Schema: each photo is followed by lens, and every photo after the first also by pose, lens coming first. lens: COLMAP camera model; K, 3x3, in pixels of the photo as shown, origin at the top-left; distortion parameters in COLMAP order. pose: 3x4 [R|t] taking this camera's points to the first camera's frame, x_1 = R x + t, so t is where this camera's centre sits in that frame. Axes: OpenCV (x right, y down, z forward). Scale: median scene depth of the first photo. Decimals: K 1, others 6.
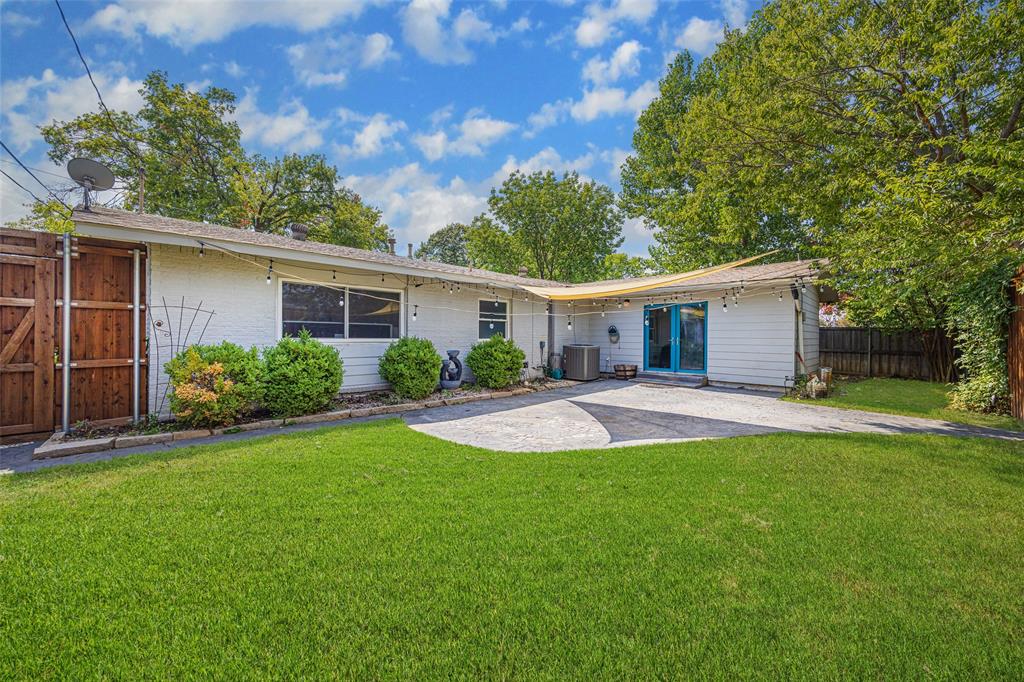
lens RADIAL K [[401.3, 0, 512.8], [0, 401.3, 336.0], [0, 0, 1]] dist [0.000195, 0.000022]
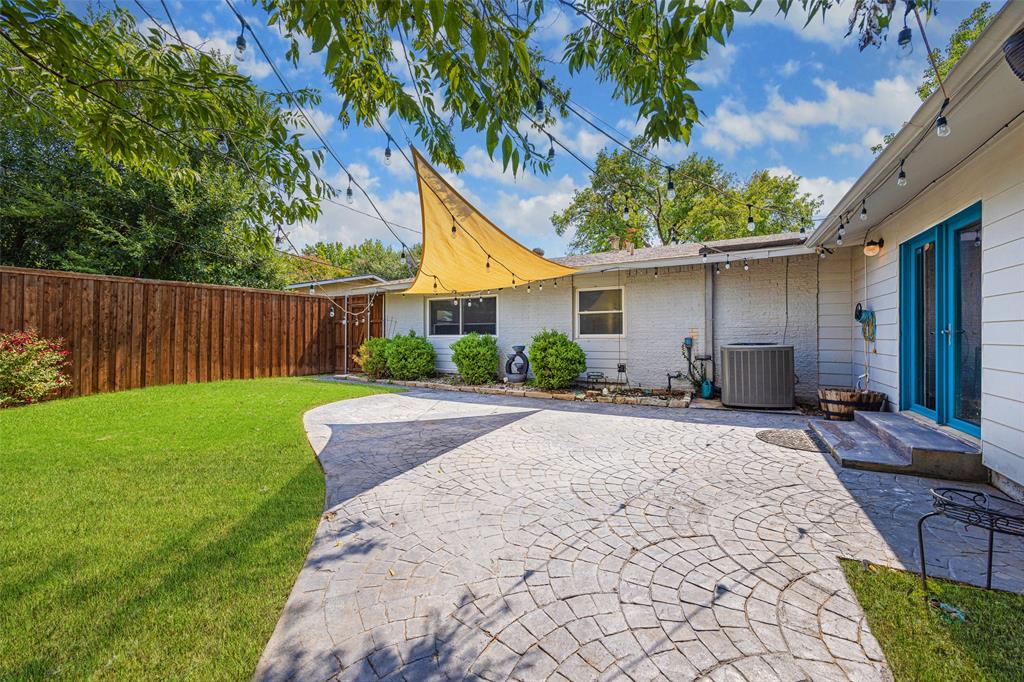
lens RADIAL K [[401.3, 0, 512.8], [0, 401.3, 336.0], [0, 0, 1]] dist [0.000195, 0.000022]
pose [[0.254574, -0.007001, -0.967028, 0.804115], [0.006789, 0.999962, -0.005452, 0.015164], [0.967030, -0.005178, 0.254612, 0.682101]]
